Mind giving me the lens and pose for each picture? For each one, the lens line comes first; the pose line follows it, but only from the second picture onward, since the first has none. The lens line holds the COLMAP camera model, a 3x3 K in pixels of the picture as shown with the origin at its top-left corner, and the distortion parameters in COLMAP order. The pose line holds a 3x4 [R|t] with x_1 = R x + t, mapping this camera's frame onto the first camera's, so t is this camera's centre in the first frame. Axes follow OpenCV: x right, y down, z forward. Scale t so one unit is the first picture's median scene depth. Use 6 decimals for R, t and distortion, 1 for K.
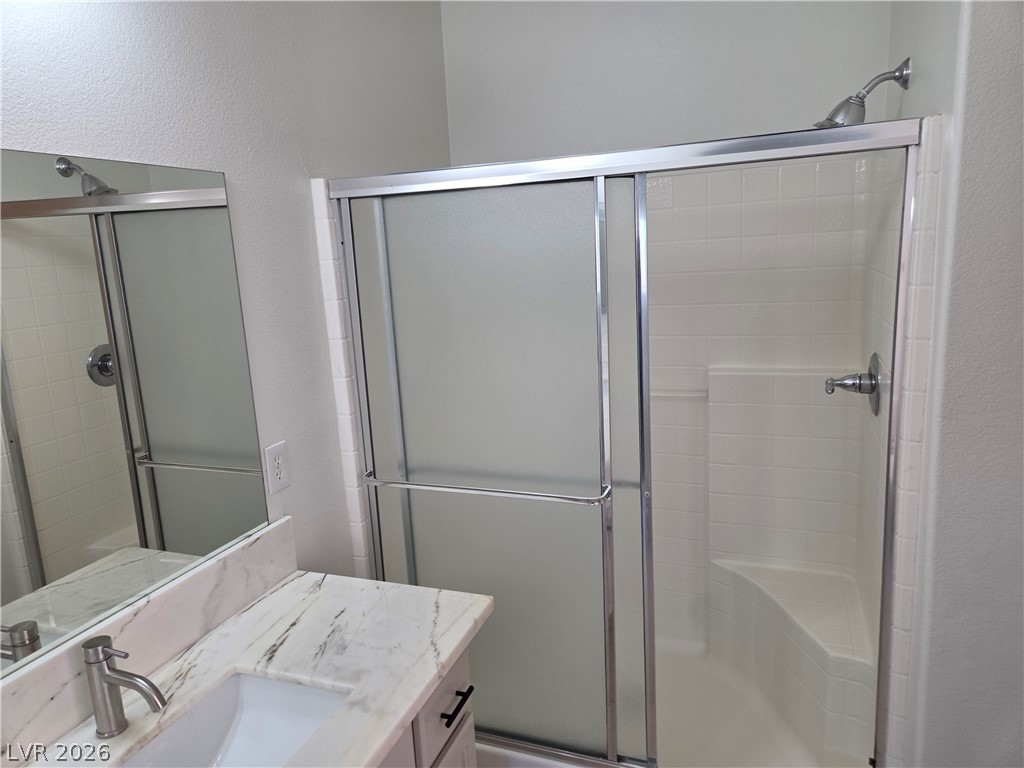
lens RADIAL K [[688.2, 0, 498.8], [0, 688.2, 382.8], [0, 0, 1]] dist [0.082274, -0.094164]
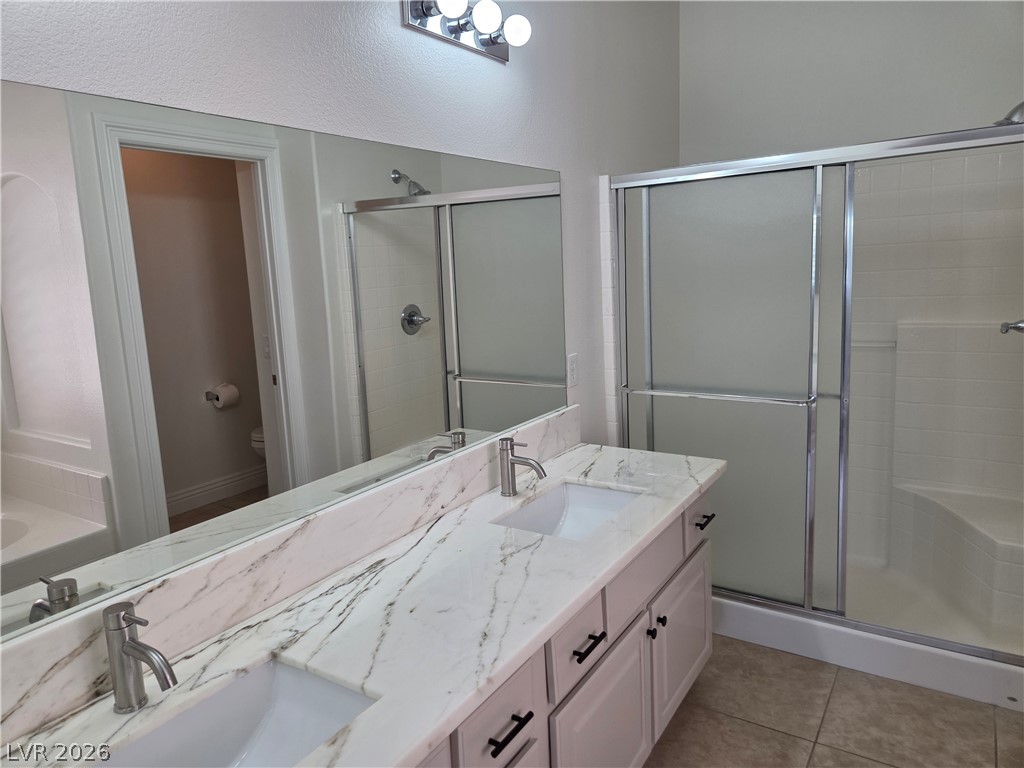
lens RADIAL K [[685.9, 0, 504.8], [0, 685.9, 373.6], [0, 0, 1]] dist [0.069337, -0.057774]
pose [[0.977299, 0.035476, -0.208872, -0.147141], [-0.040477, 0.998986, -0.019718, 0.156584], [0.207961, 0.027725, 0.977744, -0.442229]]
